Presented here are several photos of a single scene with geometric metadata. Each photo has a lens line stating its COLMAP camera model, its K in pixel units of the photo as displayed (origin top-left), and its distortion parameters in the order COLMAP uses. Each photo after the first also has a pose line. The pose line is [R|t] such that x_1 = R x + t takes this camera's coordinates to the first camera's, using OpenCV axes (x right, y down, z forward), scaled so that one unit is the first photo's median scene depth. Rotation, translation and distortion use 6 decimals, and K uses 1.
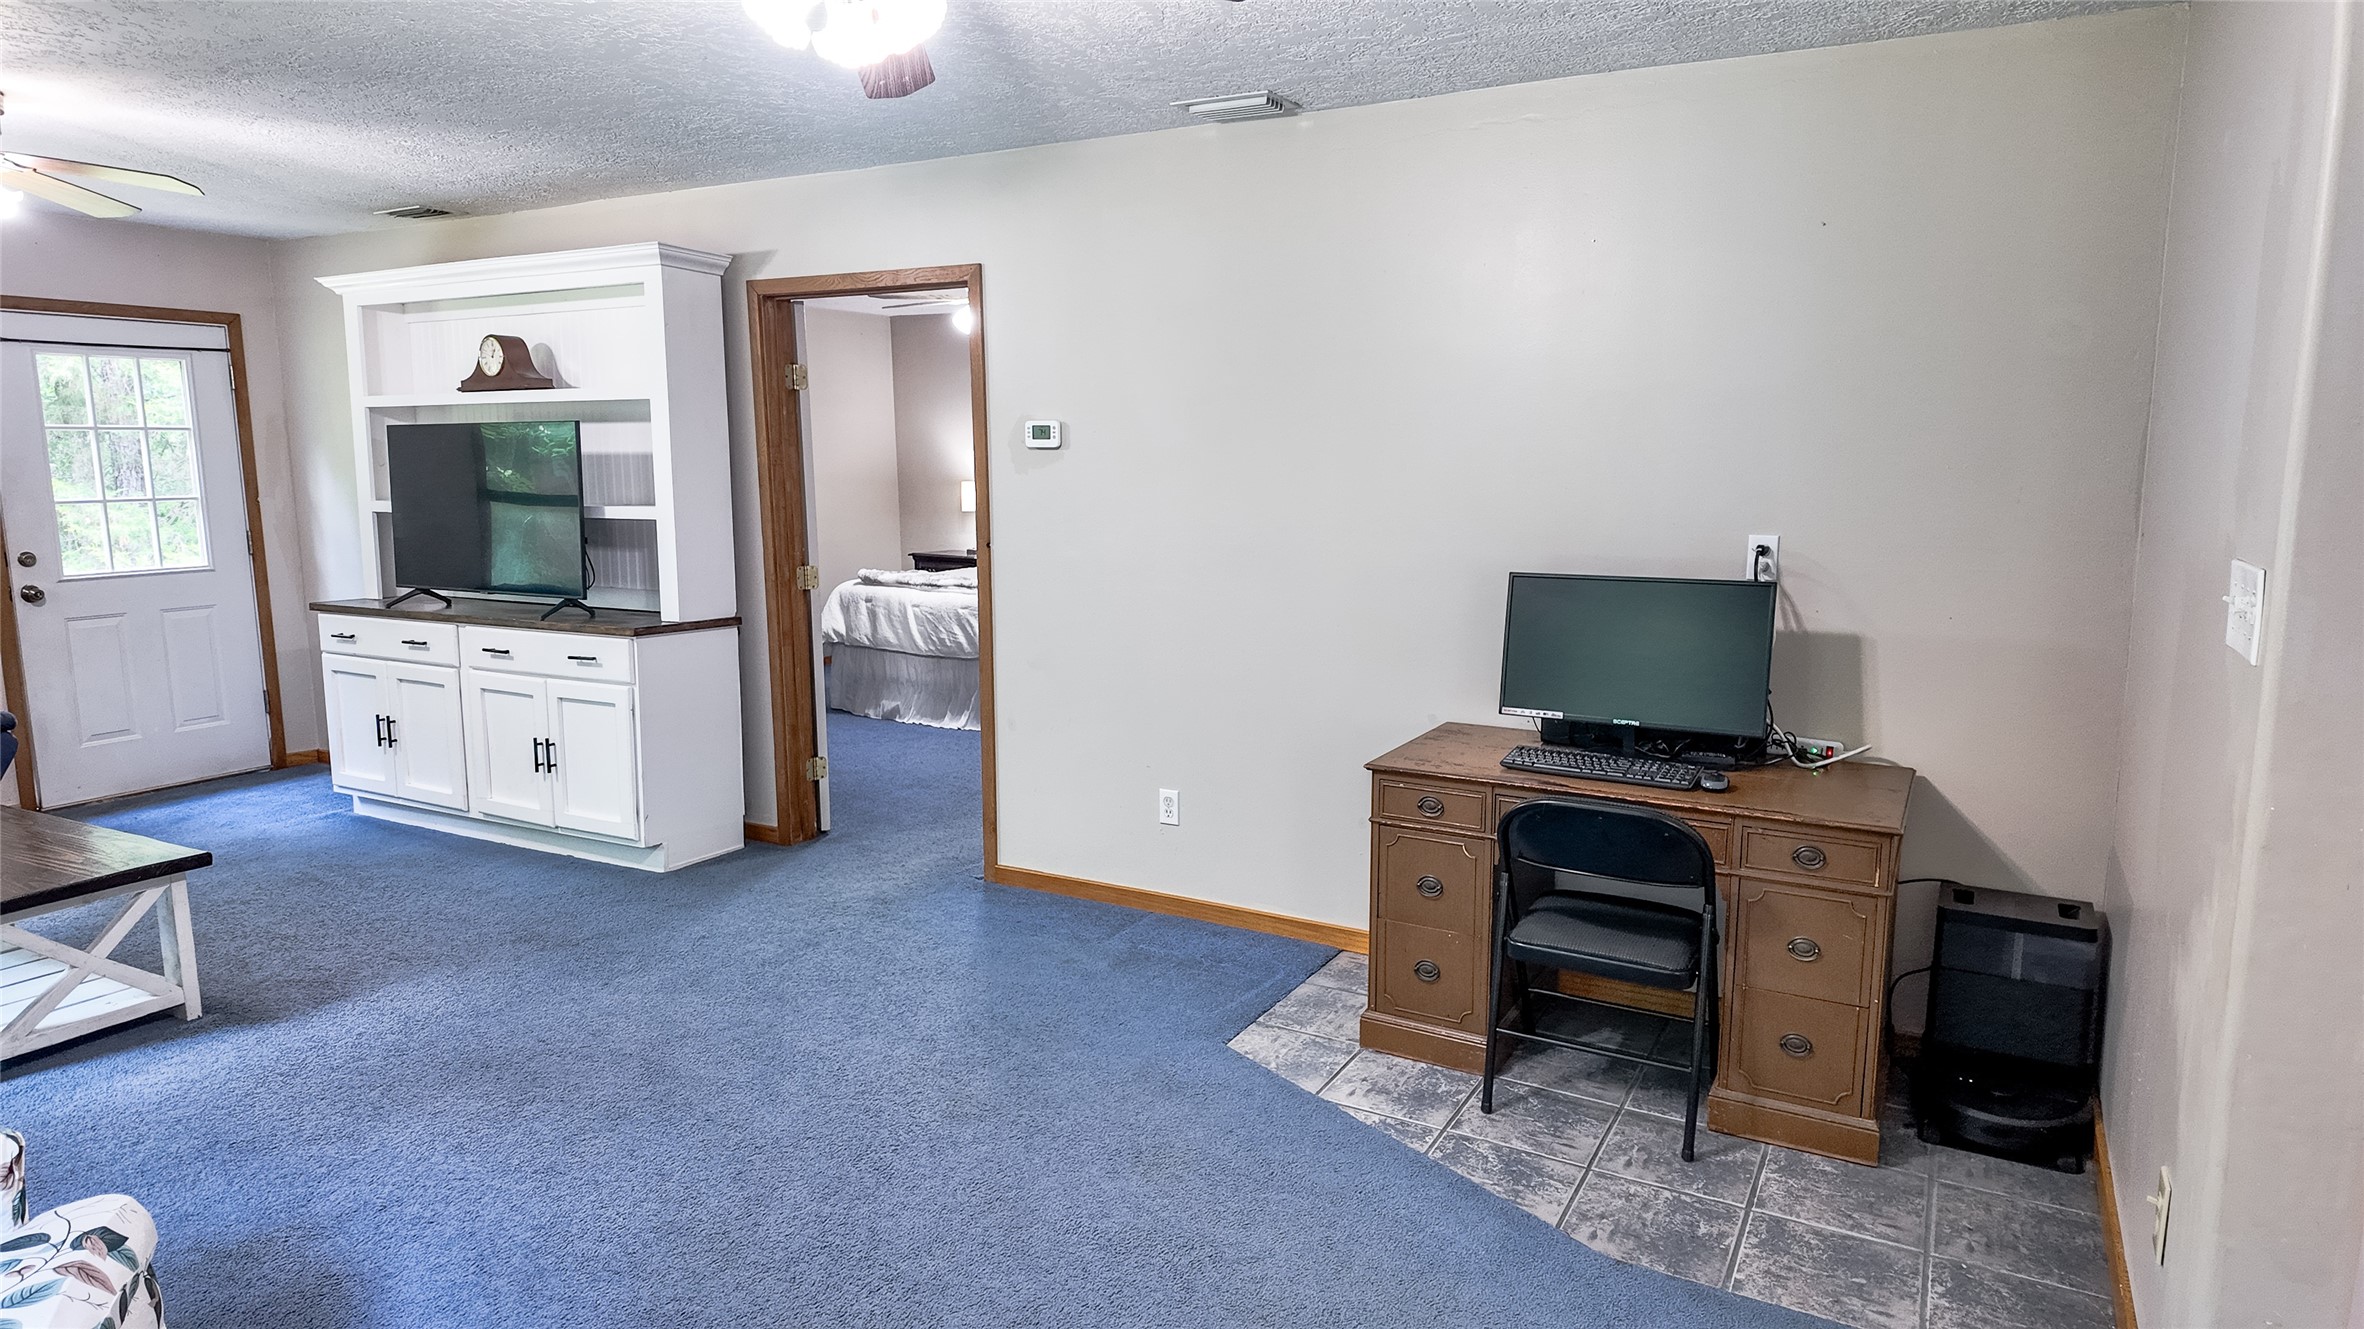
lens RADIAL K [[1384.7, 0, 1184.0], [0, 1384.7, 662.2], [0, 0, 1]] dist [0.029777, -0.011109]
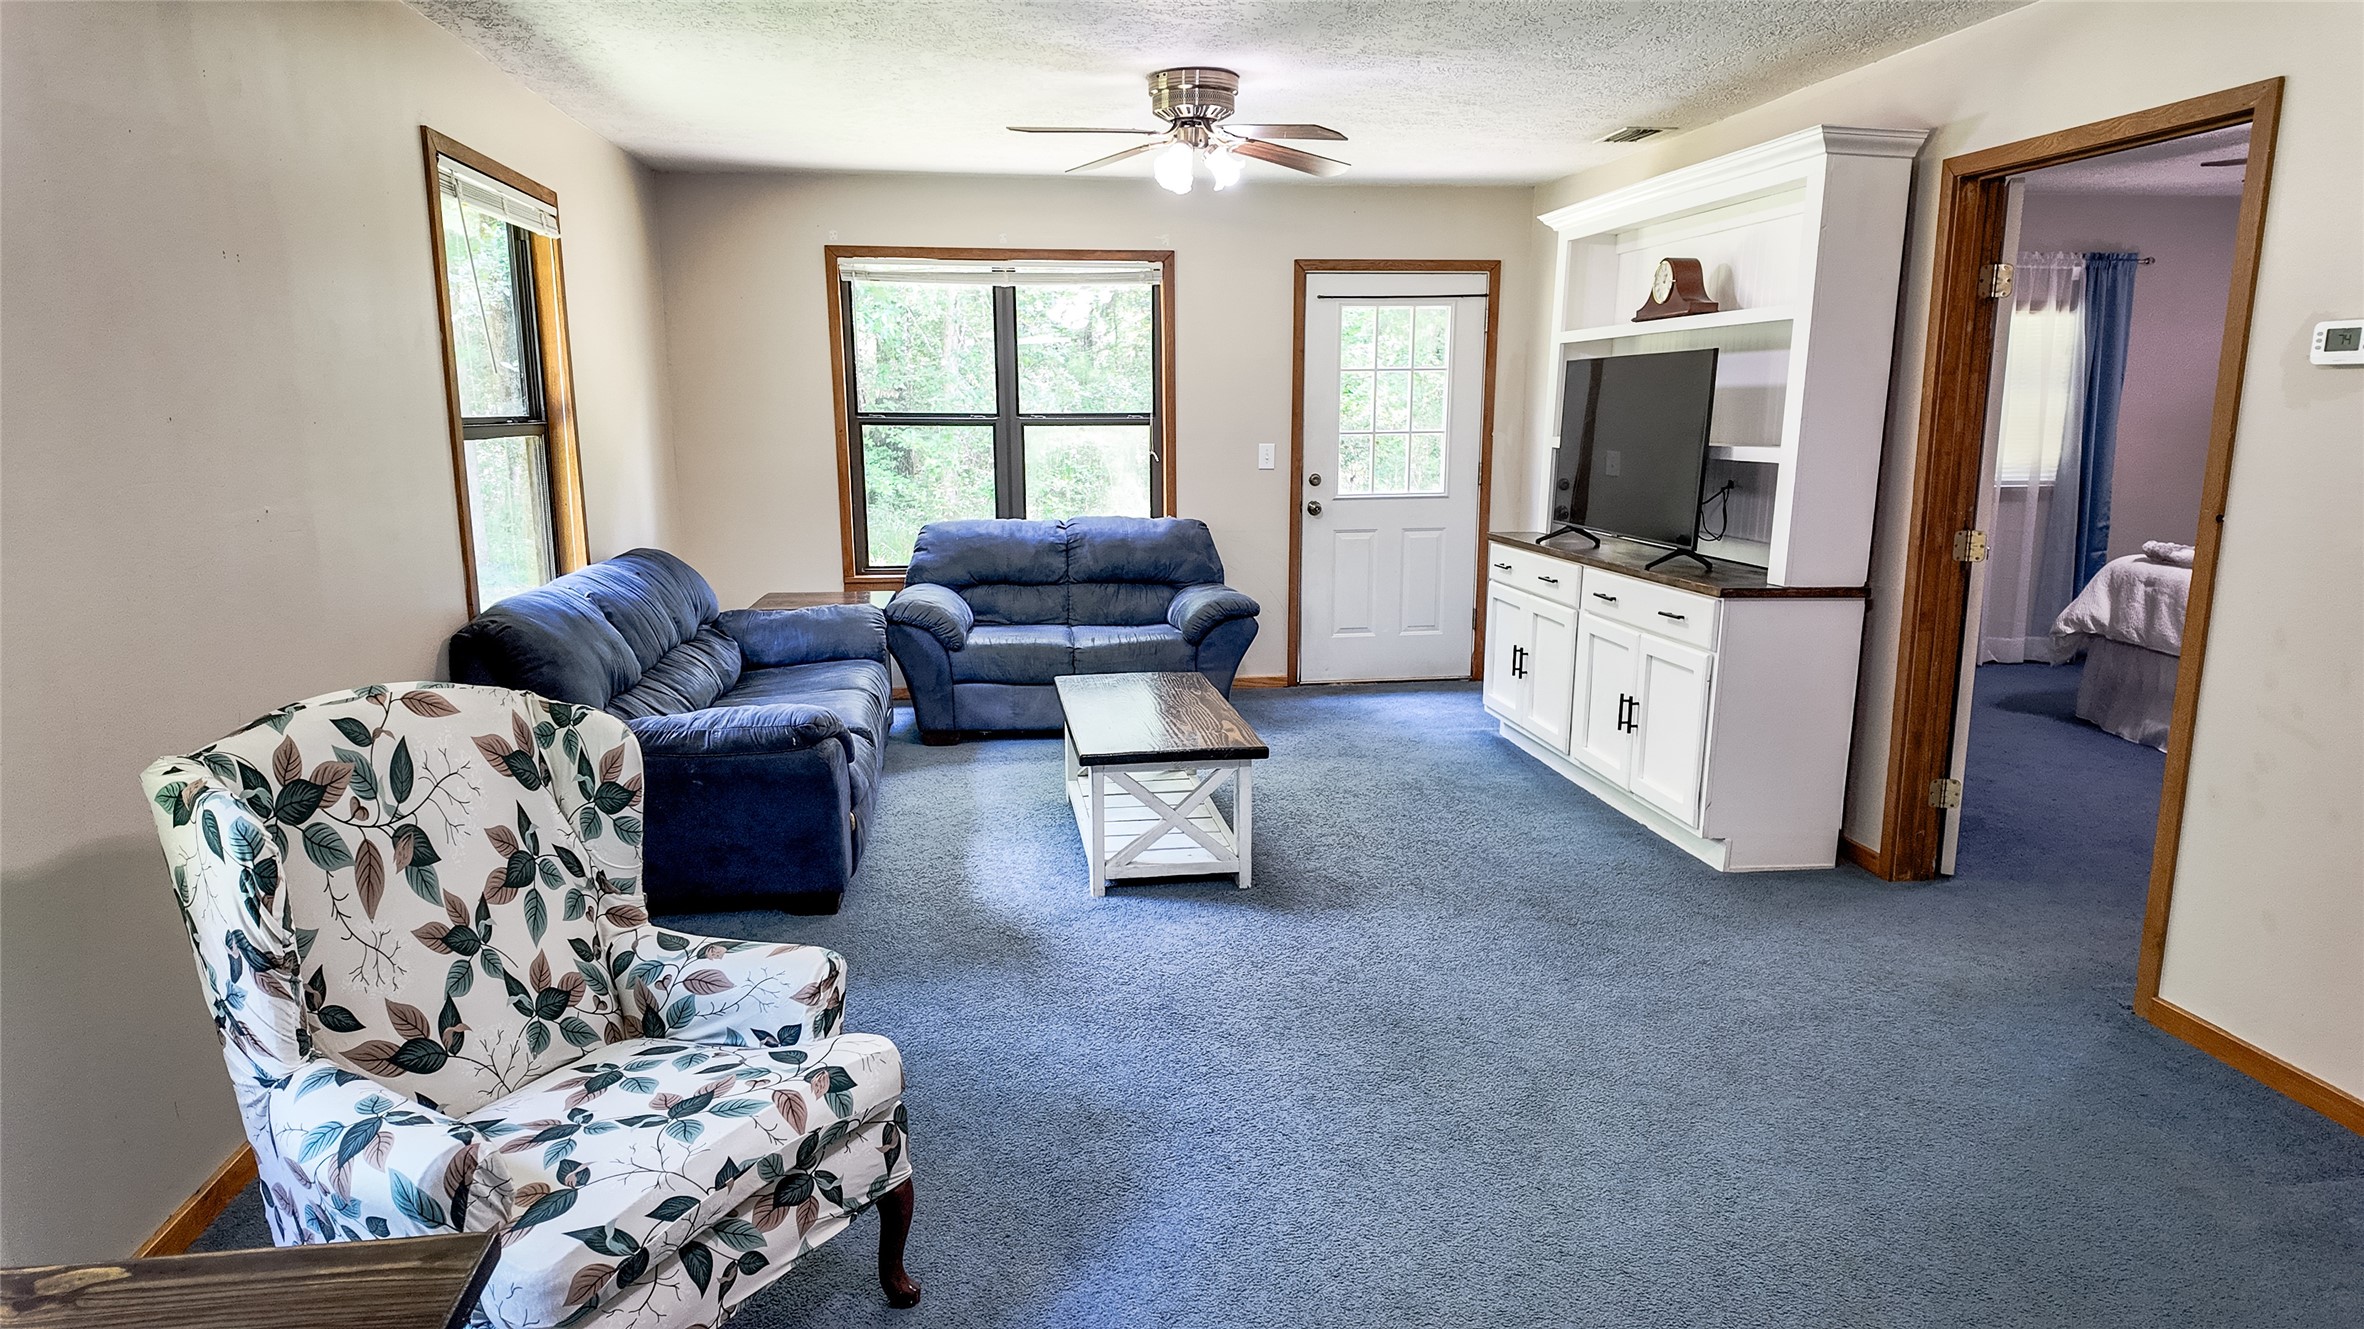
lens RADIAL K [[1384.7, 0, 1169.8], [0, 1384.7, 658.6], [0, 0, 1]] dist [0.029777, -0.011109]
pose [[0.603519, 0.149625, -0.783184, 0.077739], [-0.119447, 0.988117, 0.096732, -0.022361], [0.788351, 0.035169, 0.614220, 0.186638]]
